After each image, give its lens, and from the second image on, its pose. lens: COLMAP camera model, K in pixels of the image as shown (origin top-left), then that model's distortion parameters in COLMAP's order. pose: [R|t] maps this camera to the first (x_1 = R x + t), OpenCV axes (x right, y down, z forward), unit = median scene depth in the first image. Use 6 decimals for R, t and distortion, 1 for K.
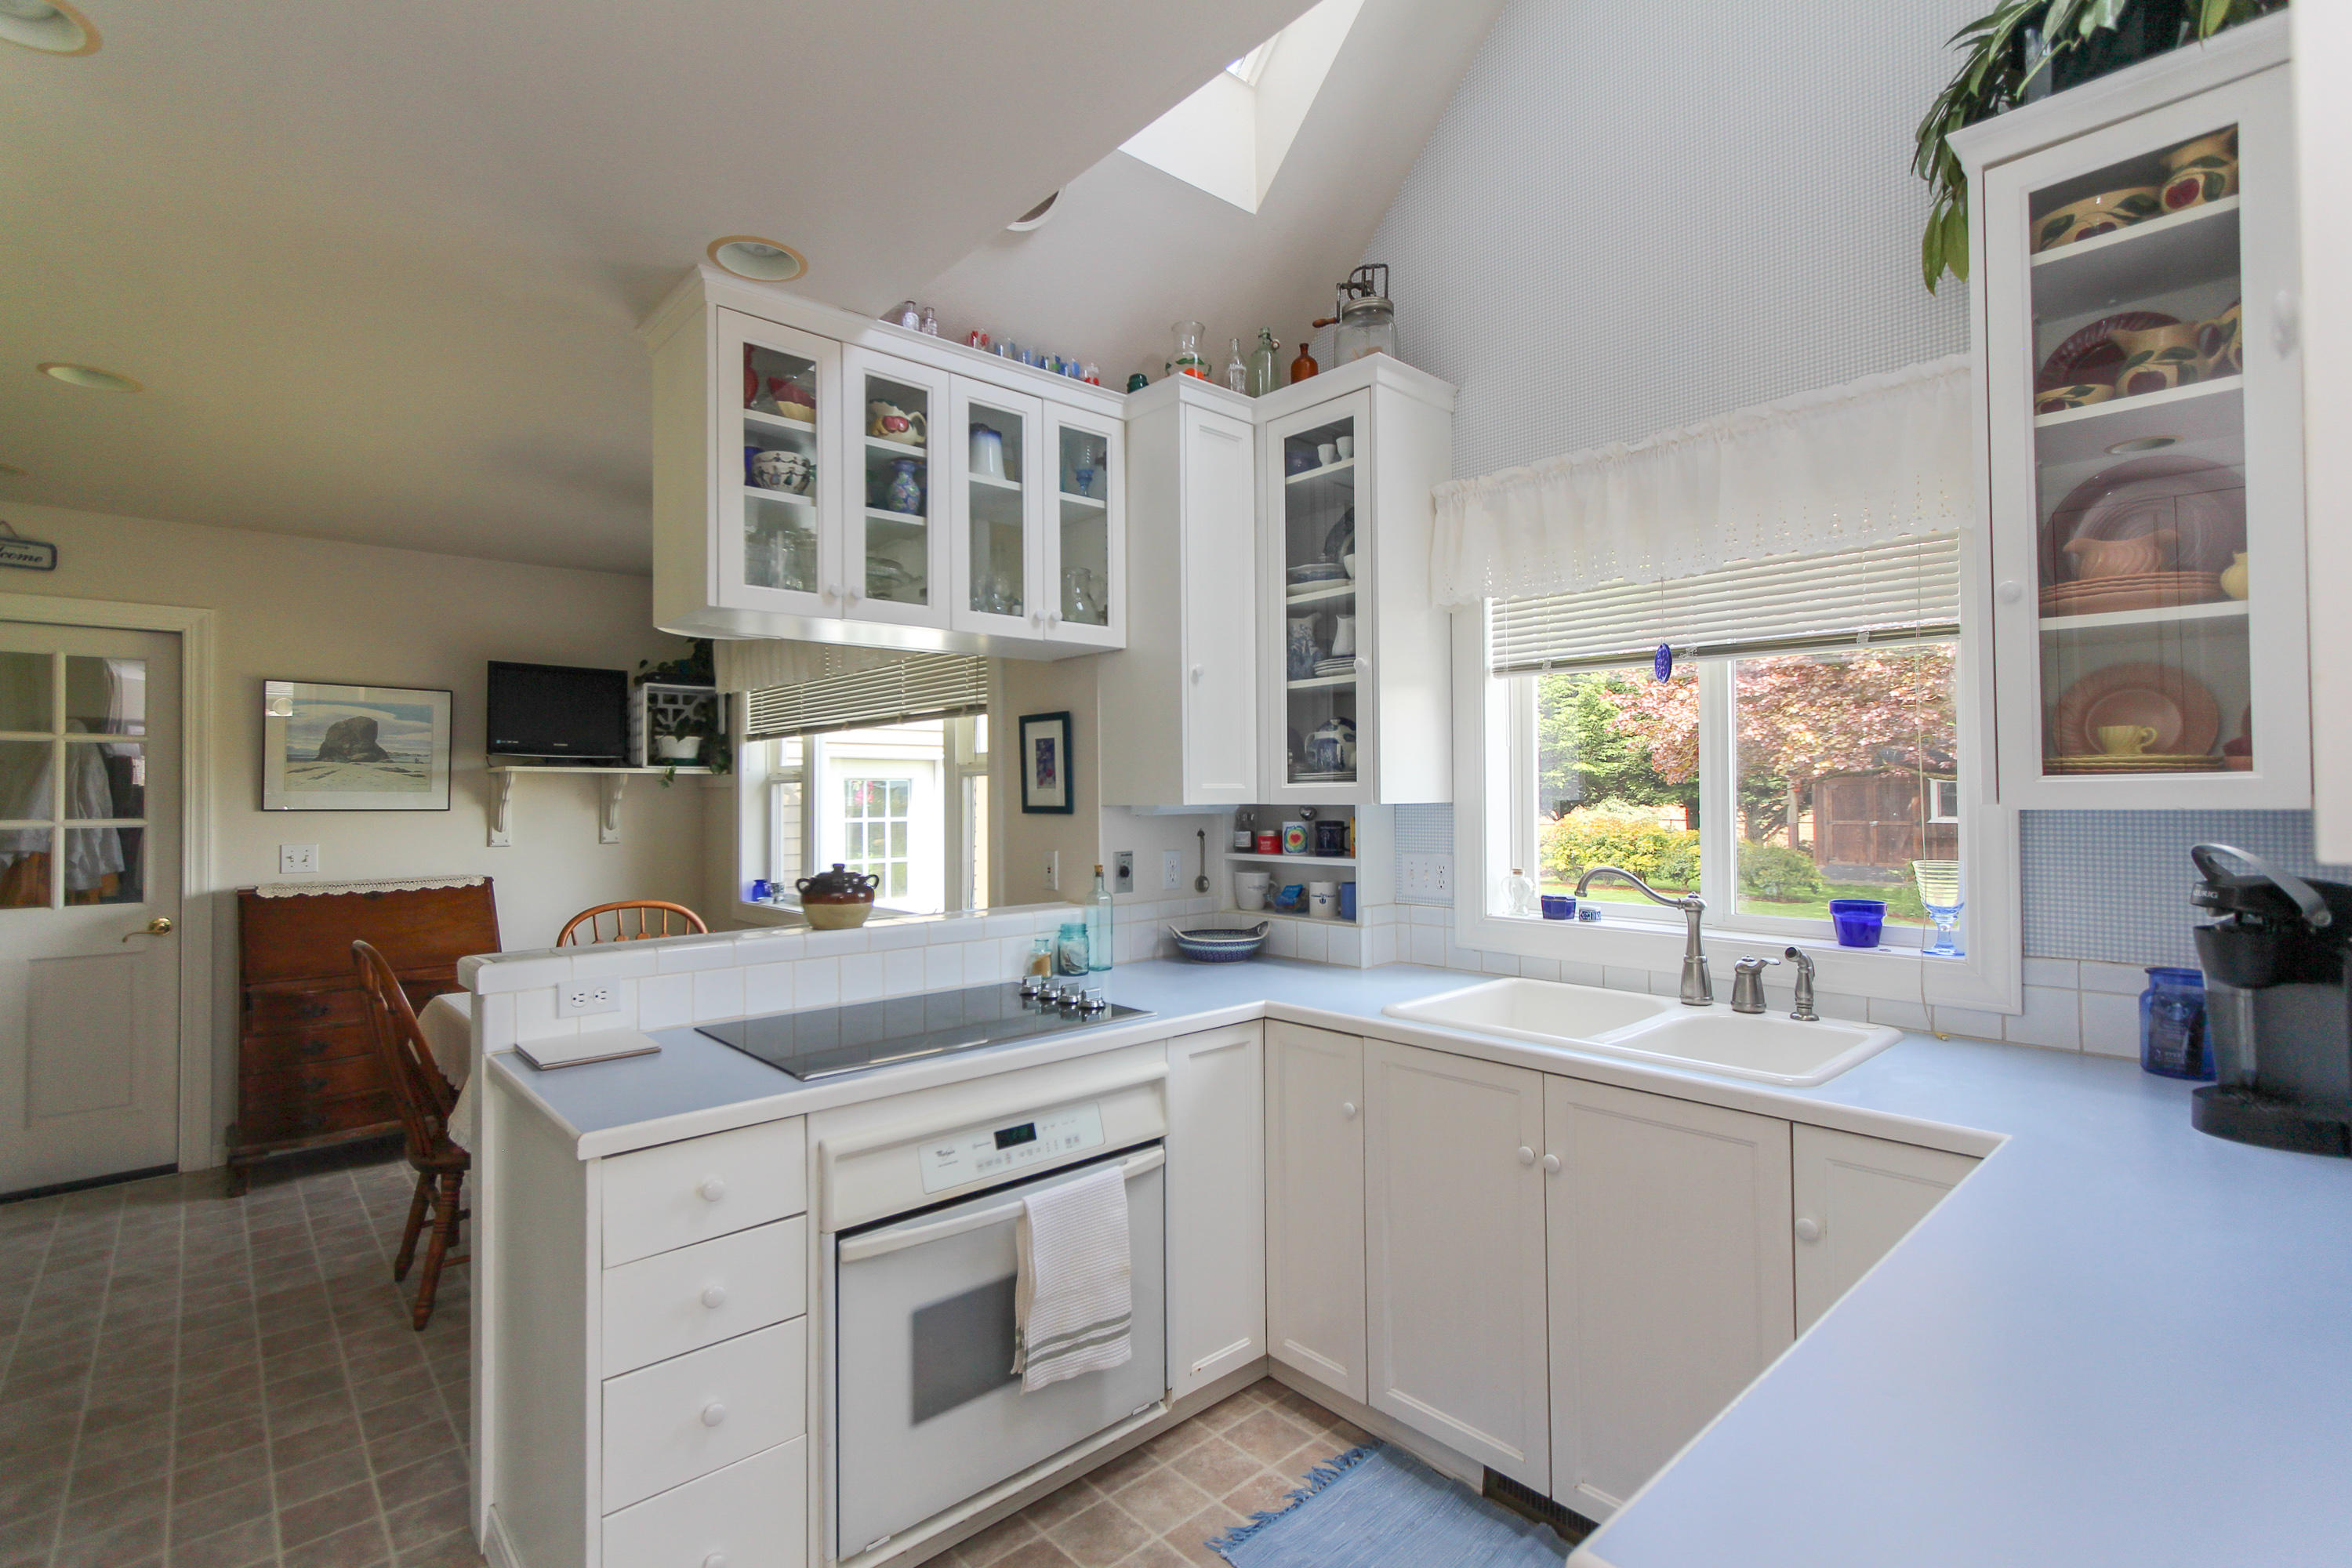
lens RADIAL K [[1084.1, 0, 1176.0], [0, 1084.1, 784.0], [0, 0, 1]] dist [0.002056, 0.000508]
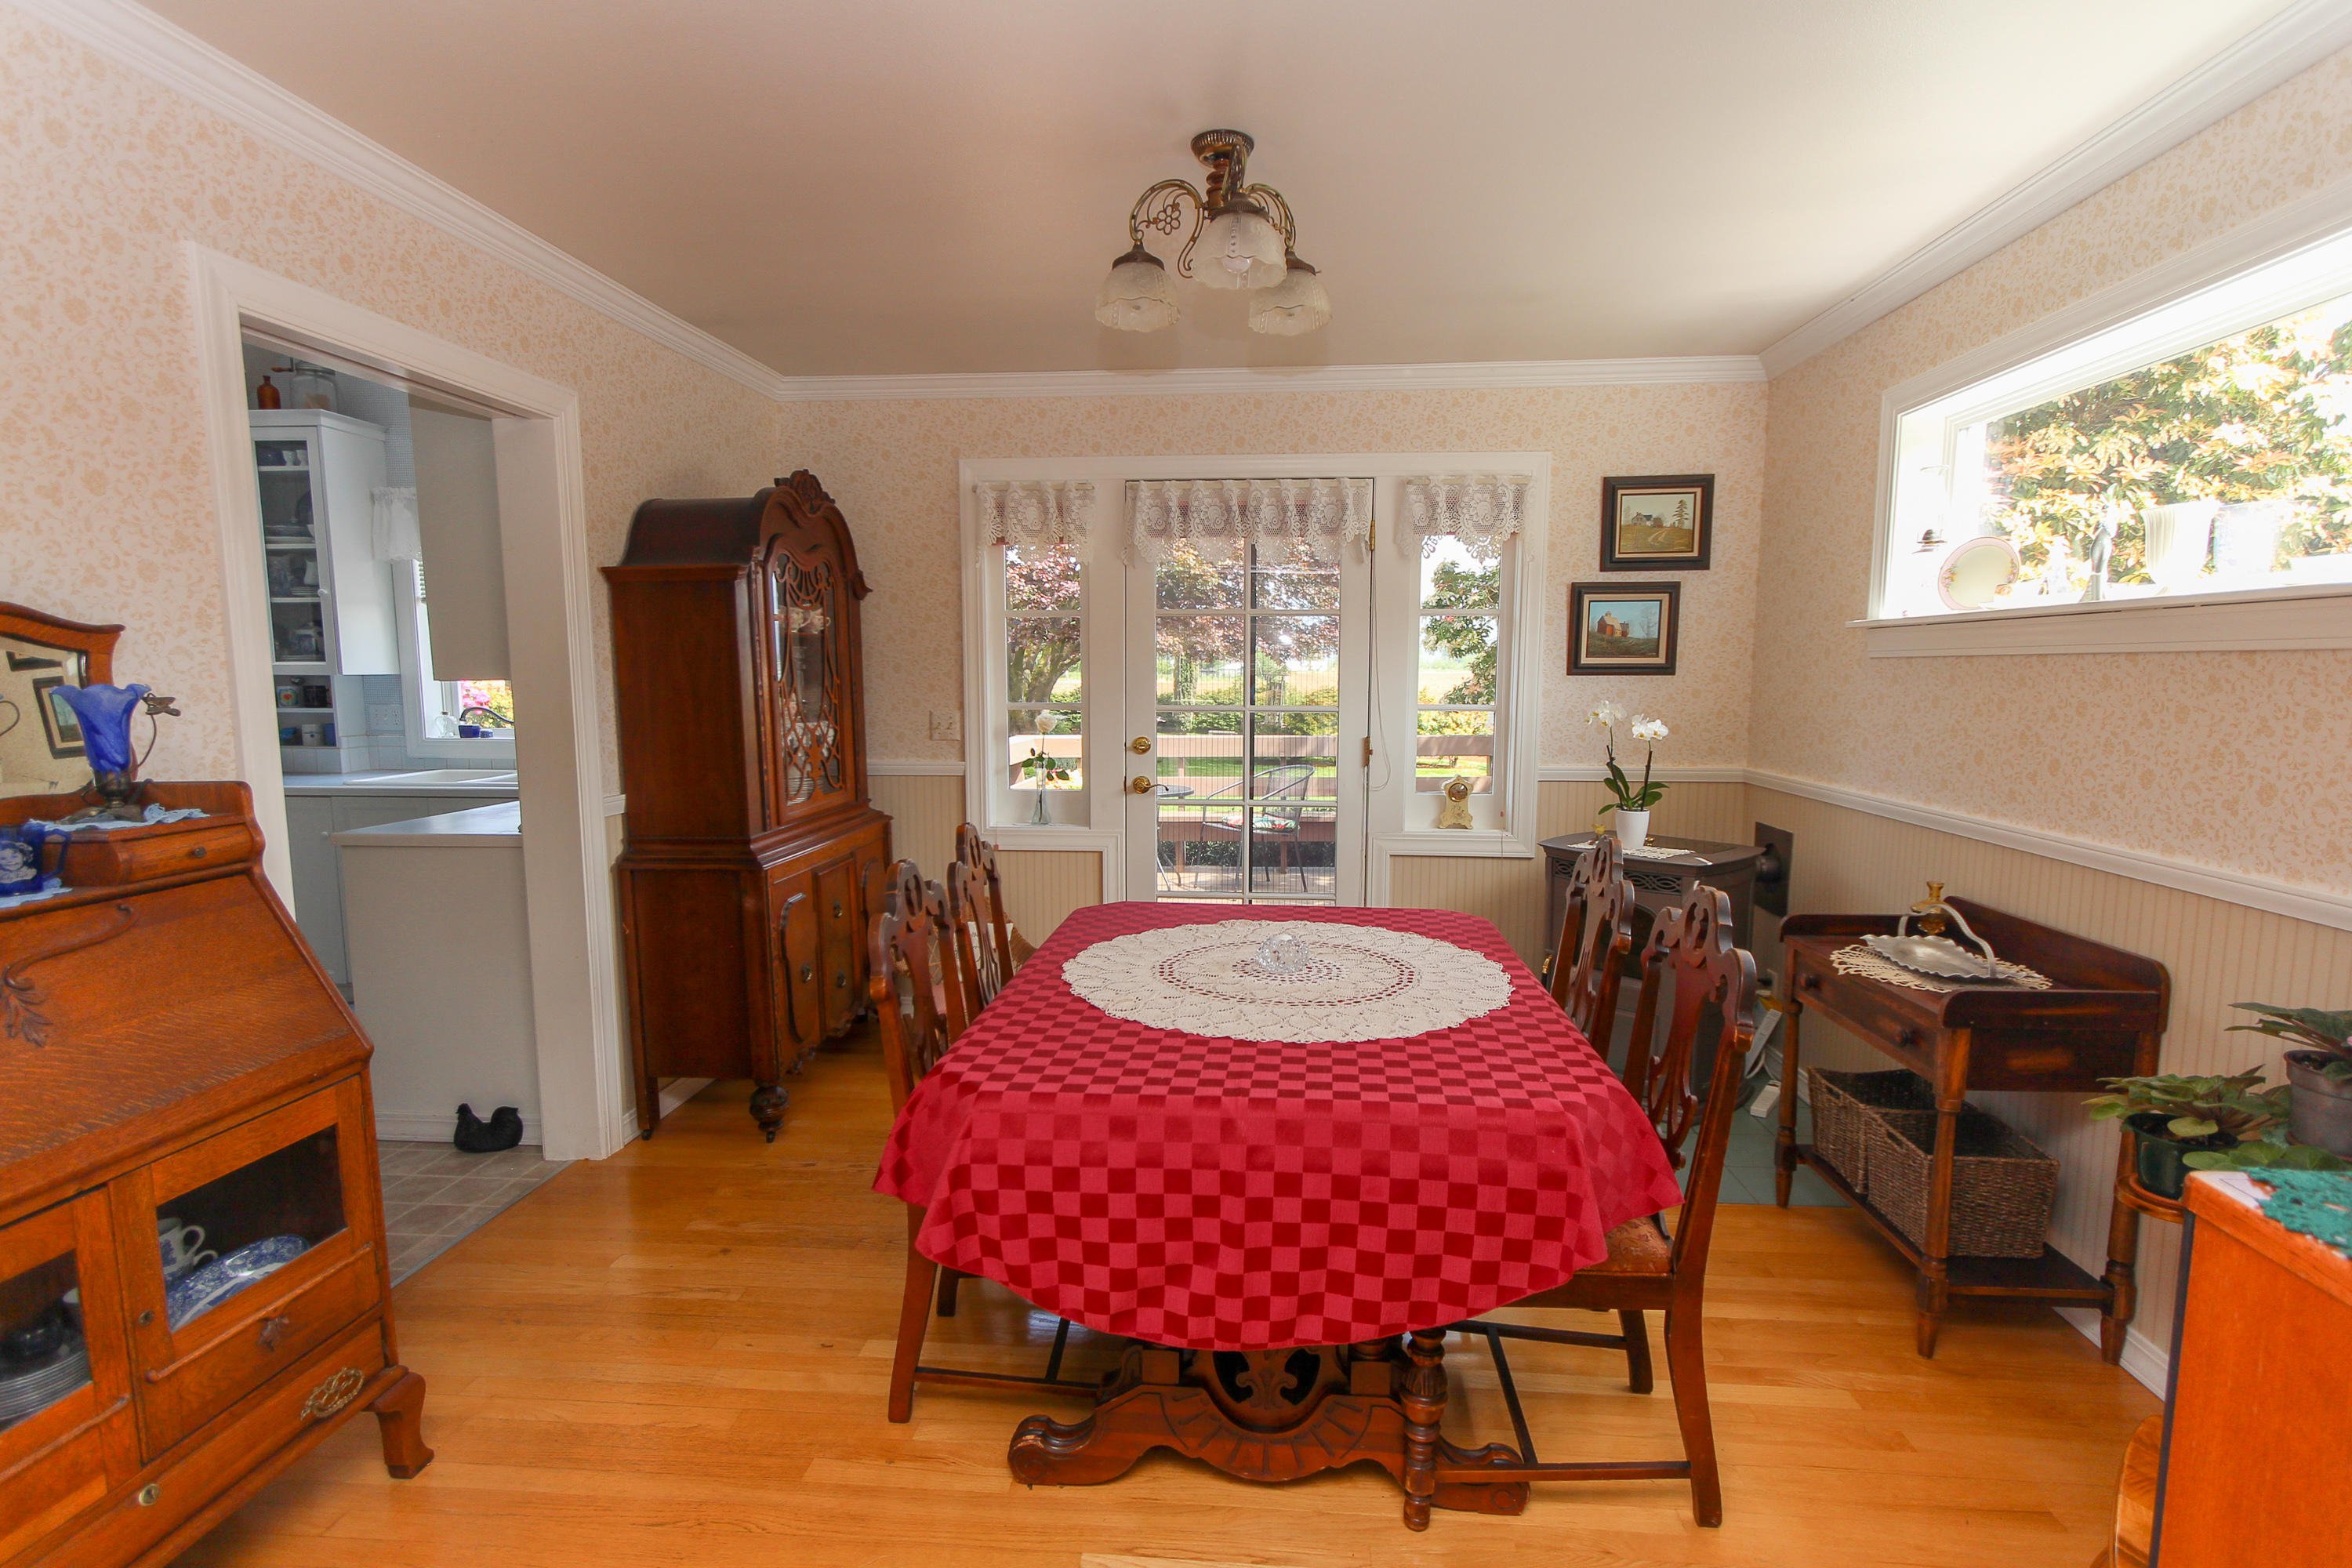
lens RADIAL K [[1084.1, 0, 1176.0], [0, 1084.1, 784.0], [0, 0, 1]] dist [0.002056, 0.000508]
pose [[0.737337, -0.067960, 0.672098, -0.007148], [-0.015264, 0.992996, 0.117154, -0.030356], [-0.675352, -0.096641, 0.731136, -1.109160]]
